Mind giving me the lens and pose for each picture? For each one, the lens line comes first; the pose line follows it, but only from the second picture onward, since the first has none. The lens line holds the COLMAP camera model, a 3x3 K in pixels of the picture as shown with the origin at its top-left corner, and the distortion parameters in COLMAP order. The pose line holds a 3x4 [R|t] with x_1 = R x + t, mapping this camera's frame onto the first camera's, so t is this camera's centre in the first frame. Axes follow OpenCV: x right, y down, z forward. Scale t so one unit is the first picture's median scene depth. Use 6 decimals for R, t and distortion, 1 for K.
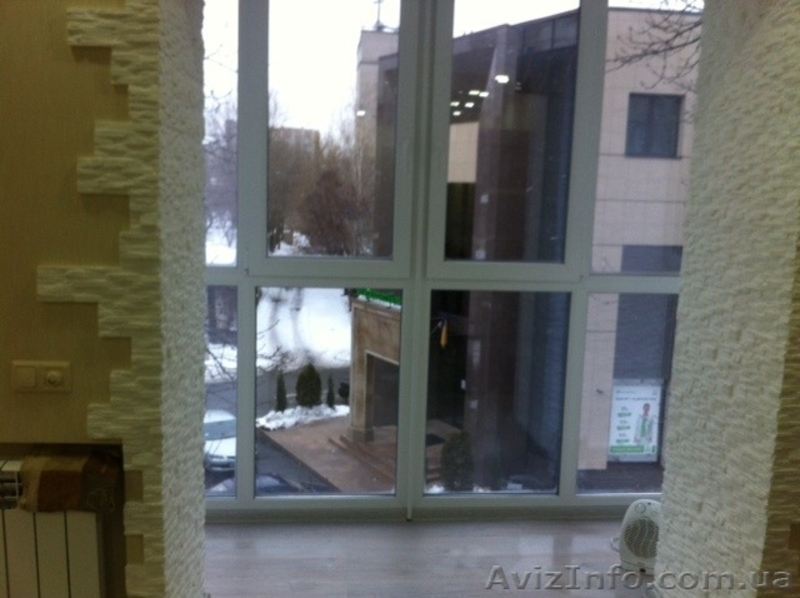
lens RADIAL K [[790.5, 0, 397.7], [0, 790.5, 302.0], [0, 0, 1]] dist [0.080920, -0.326172]
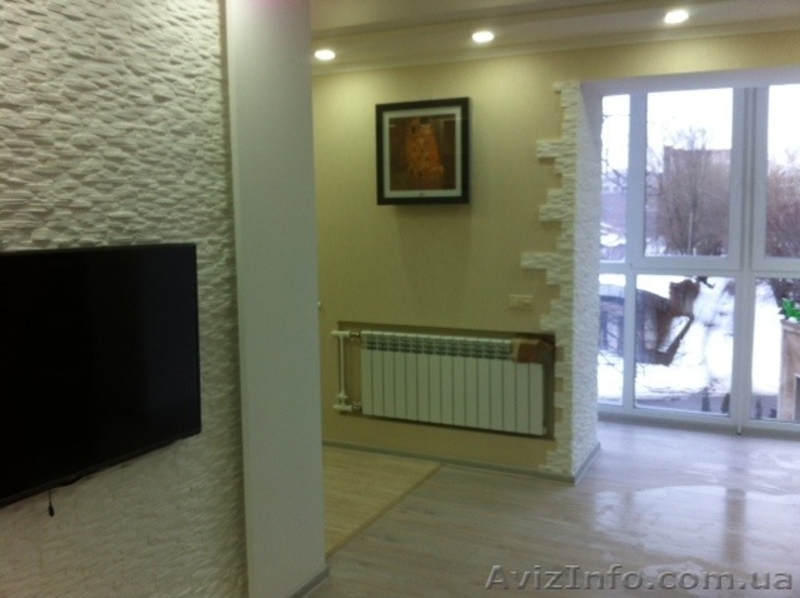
lens RADIAL K [[790.5, 0, 397.7], [0, 790.5, 302.0], [0, 0, 1]] dist [0.080920, -0.326172]
pose [[0.860174, 0.017267, -0.509709, 0.403354], [-0.034447, 0.999111, -0.024287, 0.160563], [0.508837, 0.038449, 0.860004, -1.134670]]
